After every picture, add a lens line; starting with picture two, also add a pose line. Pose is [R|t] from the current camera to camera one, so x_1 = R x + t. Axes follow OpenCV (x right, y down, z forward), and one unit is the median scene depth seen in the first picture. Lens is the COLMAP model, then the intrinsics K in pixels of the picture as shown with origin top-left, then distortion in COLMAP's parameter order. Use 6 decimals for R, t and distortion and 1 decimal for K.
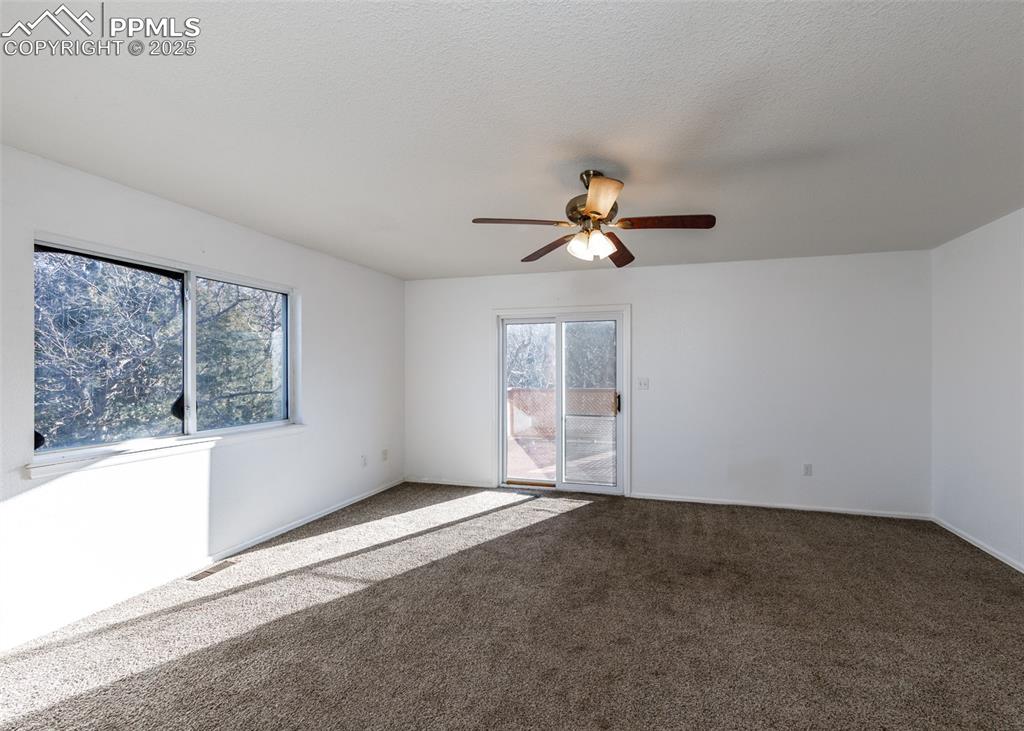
lens RADIAL K [[491.8, 0, 512.0], [0, 491.8, 365.5], [0, 0, 1]] dist [0.000661, 0.000093]
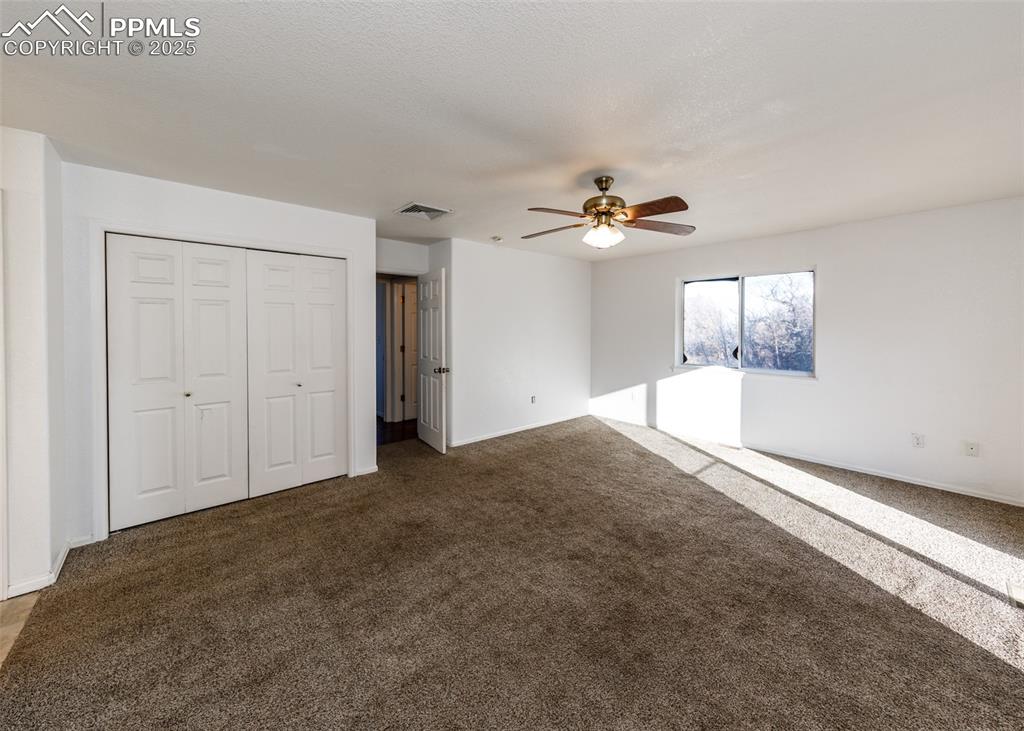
lens RADIAL K [[383.8, 0, 522.9], [0, 383.8, 331.8], [0, 0, 1]] dist [0.001007, 0.000187]
pose [[-0.573093, 0.013982, -0.819371, 0.770405], [0.008465, 0.999902, 0.011142, -0.009628], [0.819447, -0.000550, -0.573155, 0.995272]]
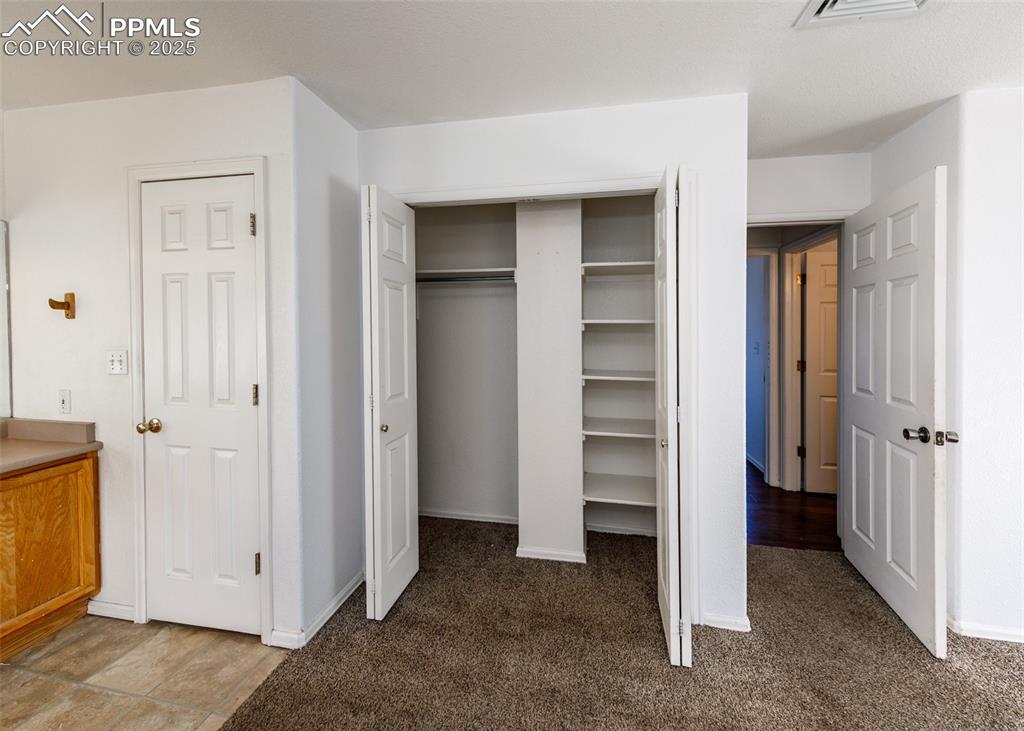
lens RADIAL K [[383.8, 0, 522.9], [0, 383.8, 331.8], [0, 0, 1]] dist [0.001007, 0.000187]
pose [[-0.998730, 0.004233, -0.050212, 0.536994], [0.004629, 0.999959, -0.007765, -0.004512], [0.050177, -0.007988, -0.998708, 0.663043]]
